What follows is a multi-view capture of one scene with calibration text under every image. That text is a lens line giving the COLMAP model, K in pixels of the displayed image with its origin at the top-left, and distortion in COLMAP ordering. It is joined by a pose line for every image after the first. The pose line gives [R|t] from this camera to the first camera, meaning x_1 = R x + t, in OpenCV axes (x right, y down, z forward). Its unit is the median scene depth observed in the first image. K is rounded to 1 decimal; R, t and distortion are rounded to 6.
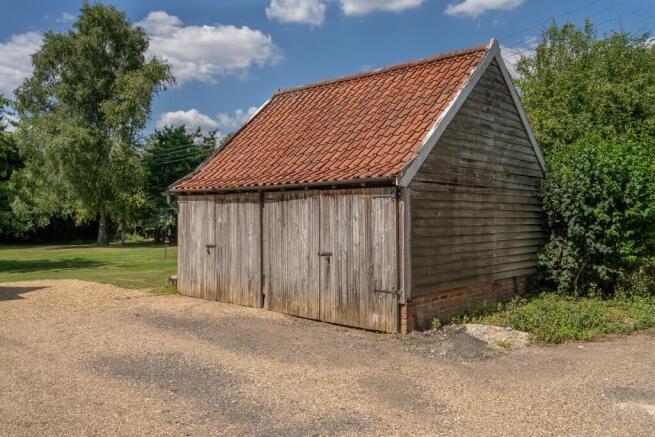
lens RADIAL K [[575.2, 0, 327.1], [0, 575.2, 217.8], [0, 0, 1]] dist [0.003145, 0.003444]
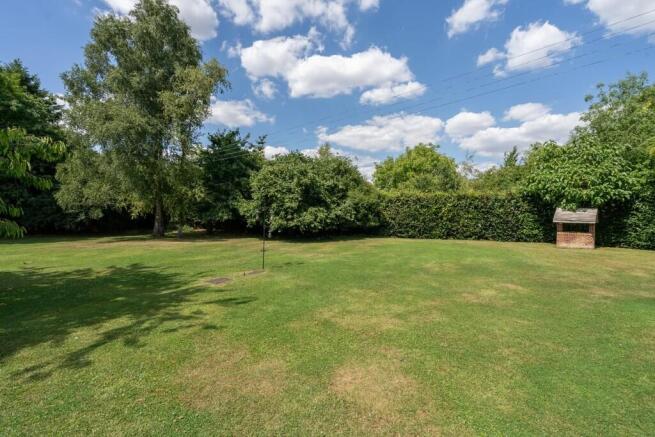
lens RADIAL K [[306.3, 0, 328.5], [0, 306.3, 219.9], [0, 0, 1]] dist [-0.003192, -0.000423]
pose [[0.987242, 0.011123, 0.158836, -0.184501], [-0.014515, 0.999690, 0.020212, 0.000514], [-0.158562, -0.022260, 0.987098, 0.425509]]
